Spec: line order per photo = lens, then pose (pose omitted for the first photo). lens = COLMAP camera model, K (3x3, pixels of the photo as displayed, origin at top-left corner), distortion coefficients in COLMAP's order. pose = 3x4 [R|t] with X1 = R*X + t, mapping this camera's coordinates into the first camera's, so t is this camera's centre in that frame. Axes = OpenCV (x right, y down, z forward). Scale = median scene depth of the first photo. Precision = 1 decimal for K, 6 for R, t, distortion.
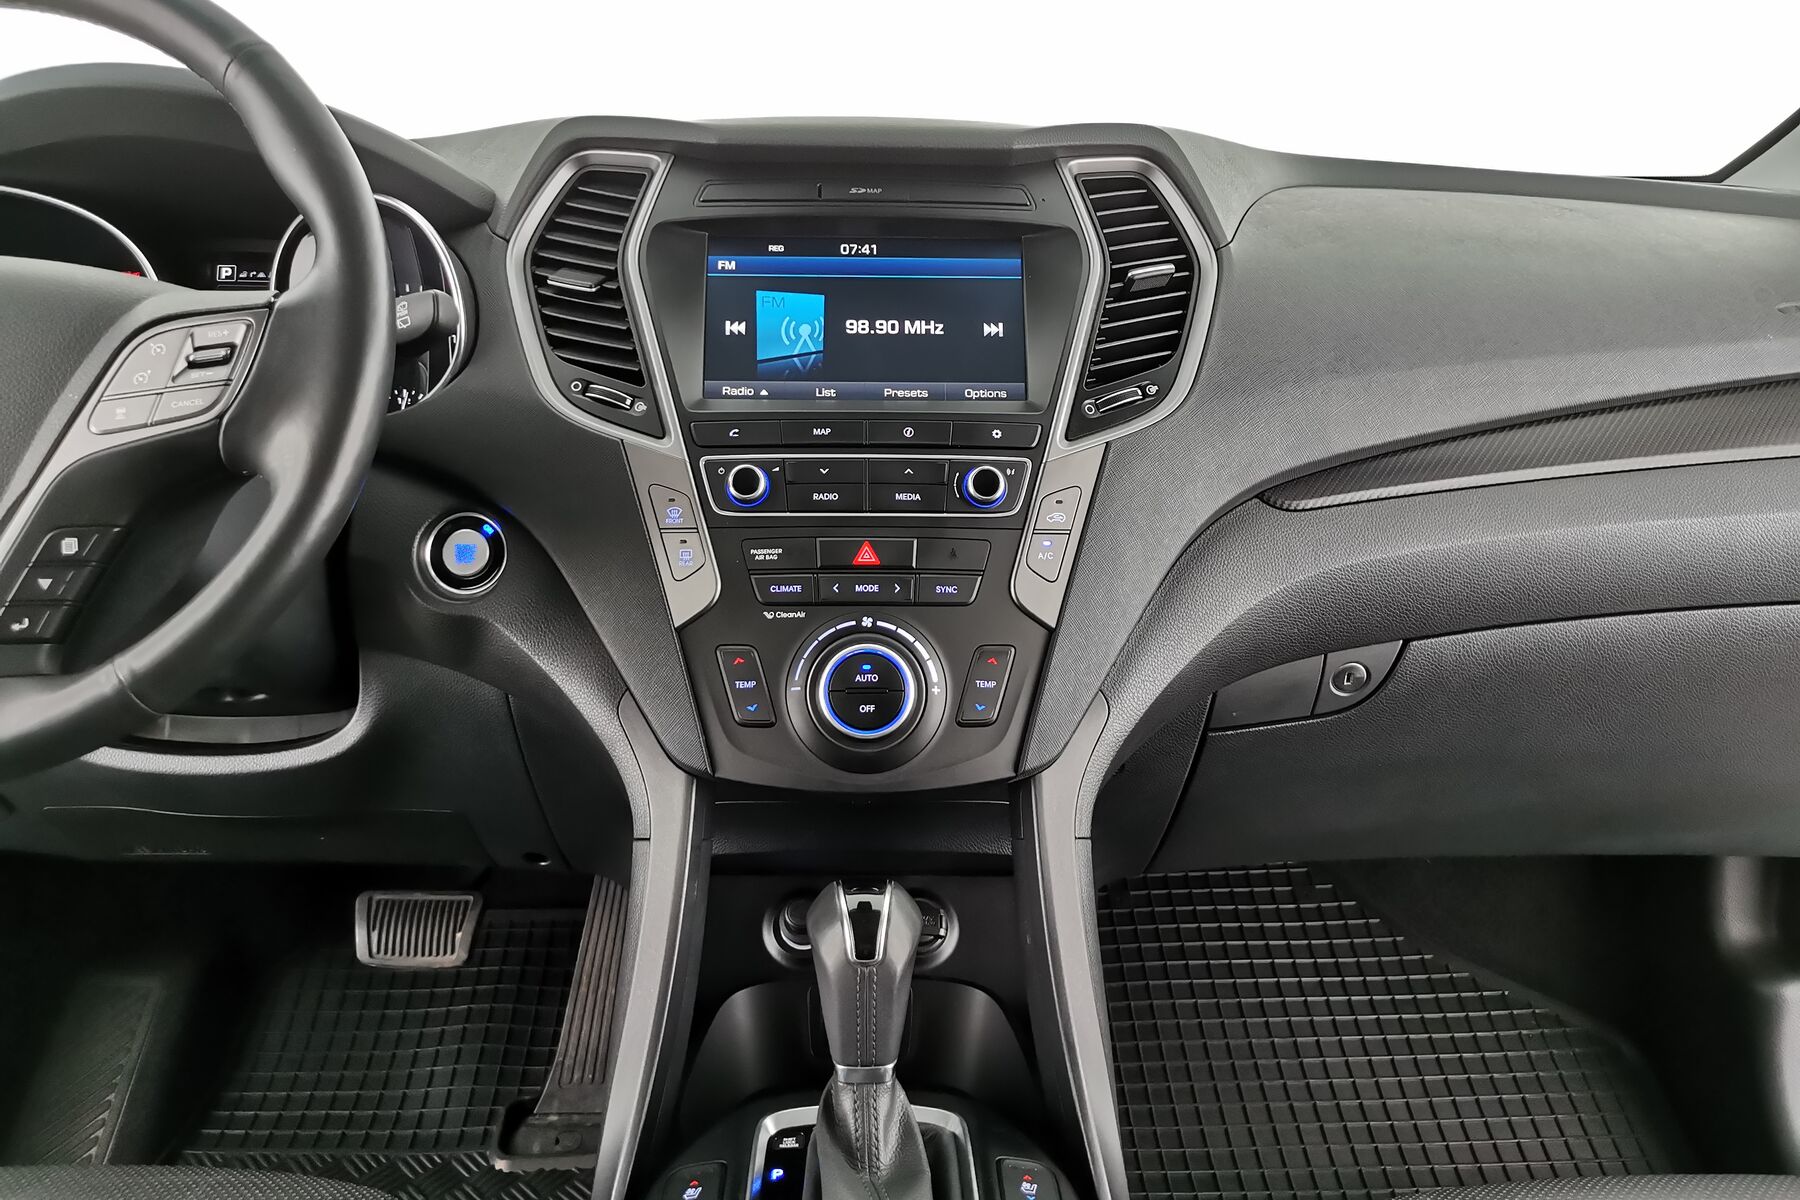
lens RADIAL K [[1394.7, 0, 904.4], [0, 1394.7, 602.9], [0, 0, 1]] dist [0.024711, -0.027948]
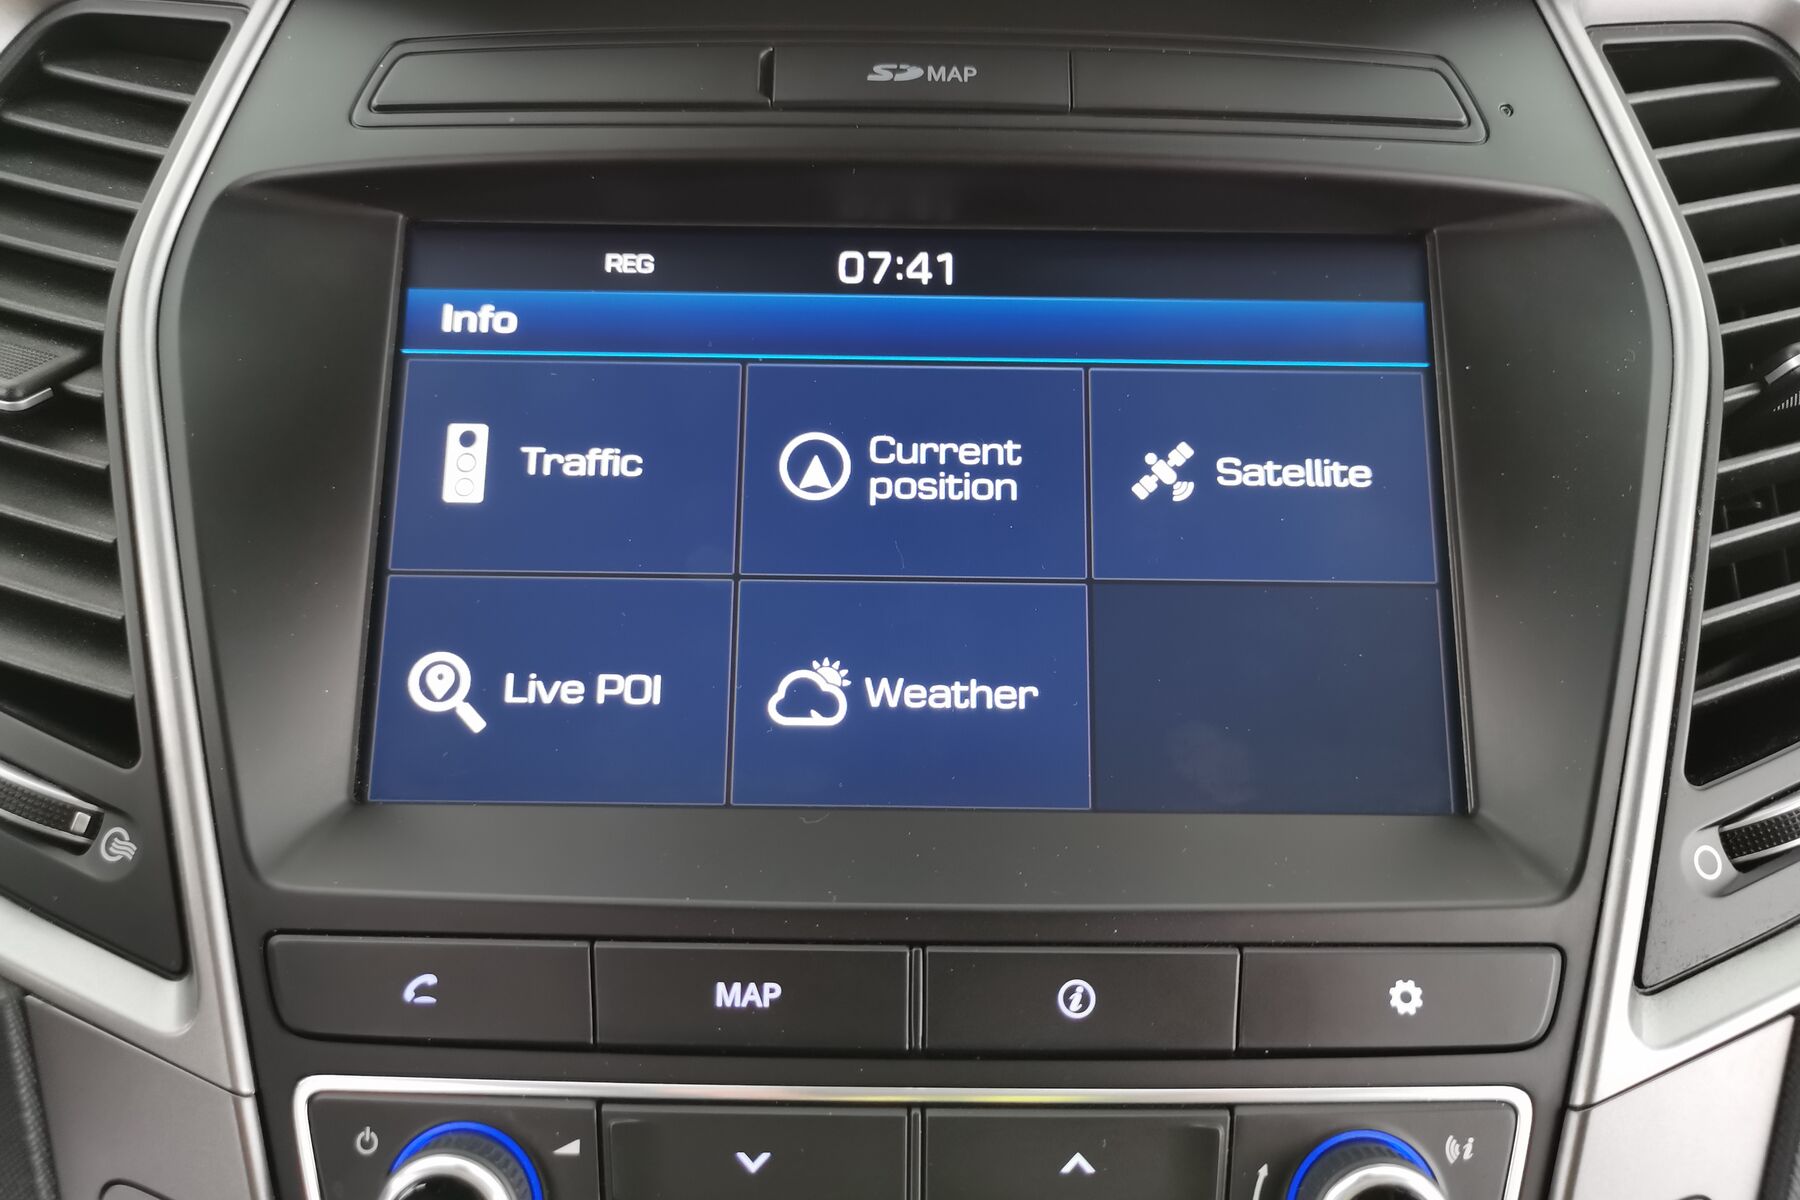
lens RADIAL K [[1394.7, 0, 902.6], [0, 1394.7, 611.9], [0, 0, 1]] dist [0.024711, -0.027948]
pose [[0.999528, 0.013594, -0.027545, -0.022128], [-0.011936, 0.998159, 0.059474, -0.198027], [0.028303, -0.059117, 0.997850, 0.695663]]
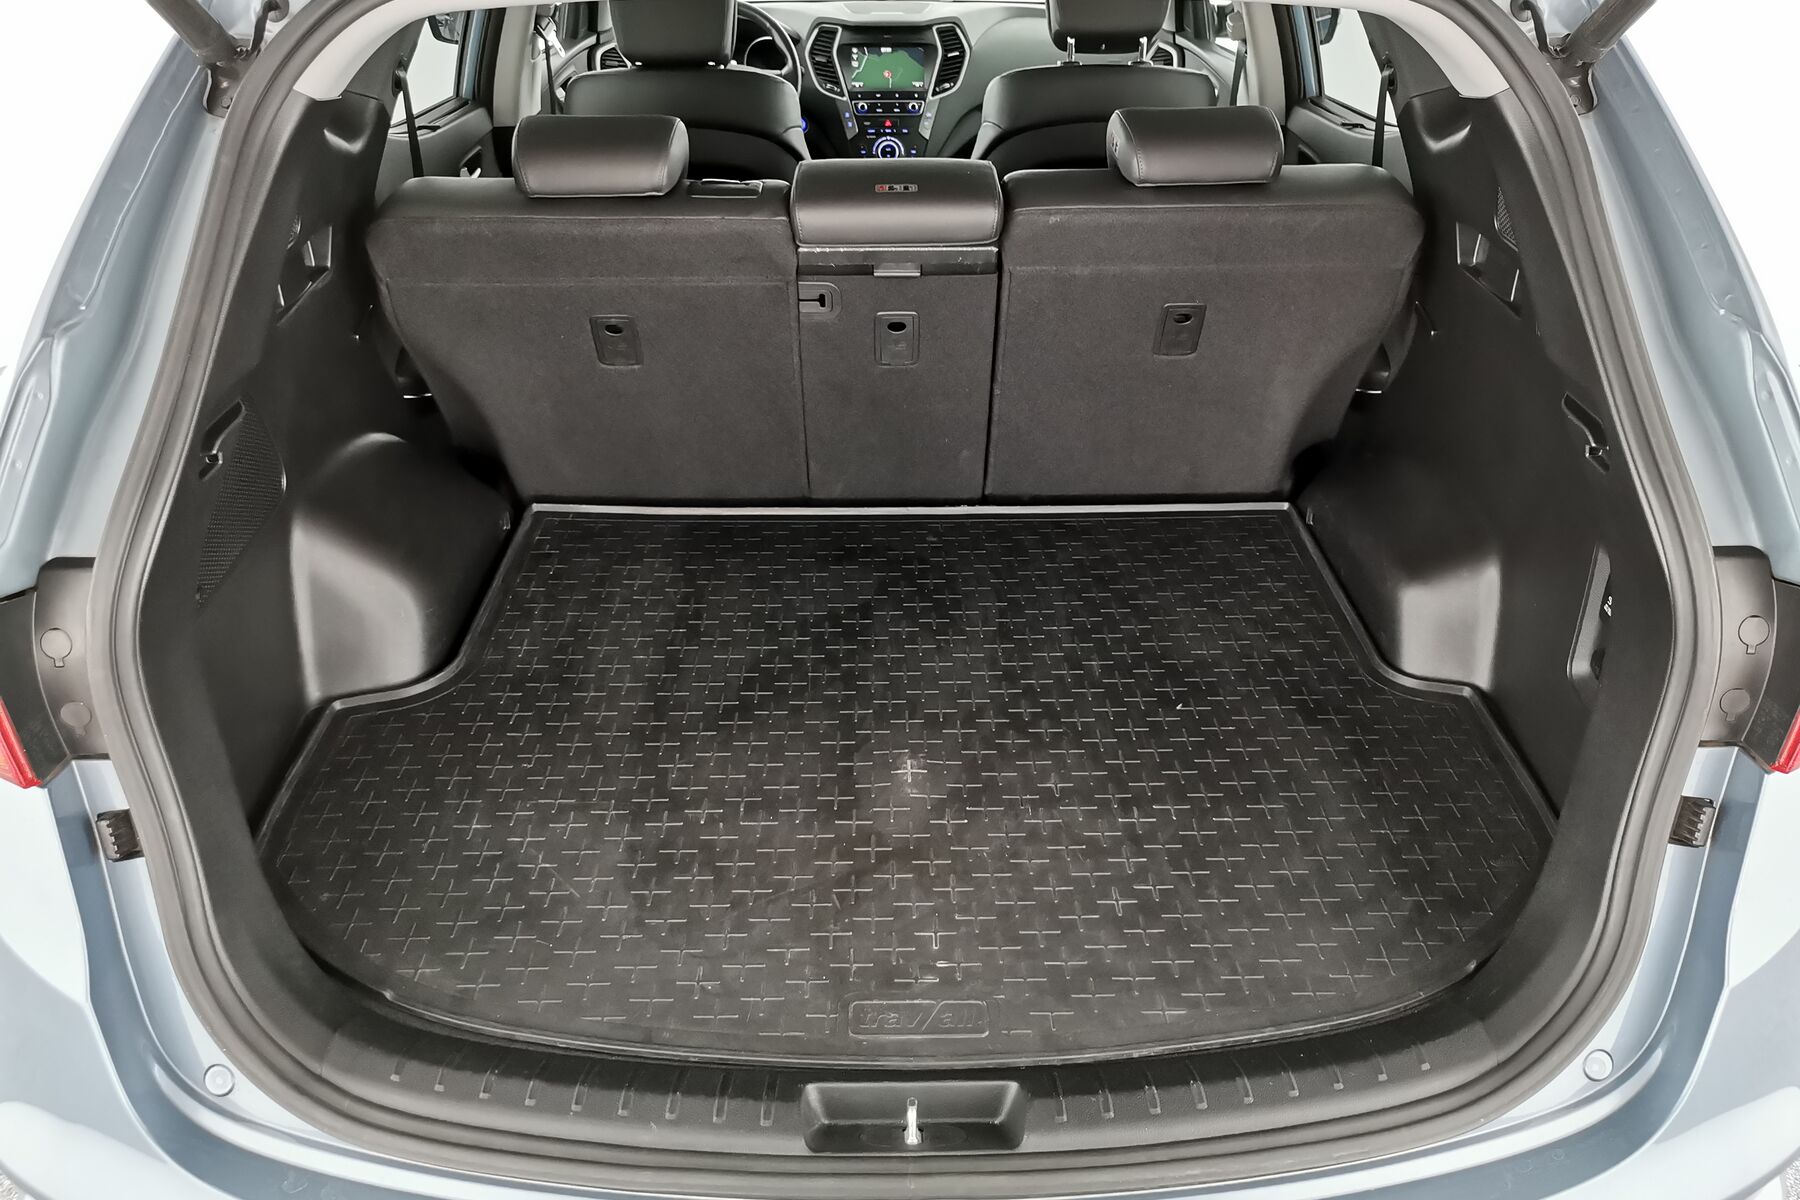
lens RADIAL K [[1394.7, 0, 920.4], [0, 1394.7, 668.6], [0, 0, 1]] dist [0.024711, -0.027948]
pose [[0.999670, -0.001608, -0.025635, 0.185786], [0.008780, 0.959318, 0.282191, 0.371769], [0.024139, -0.282323, 0.959016, -3.772511]]
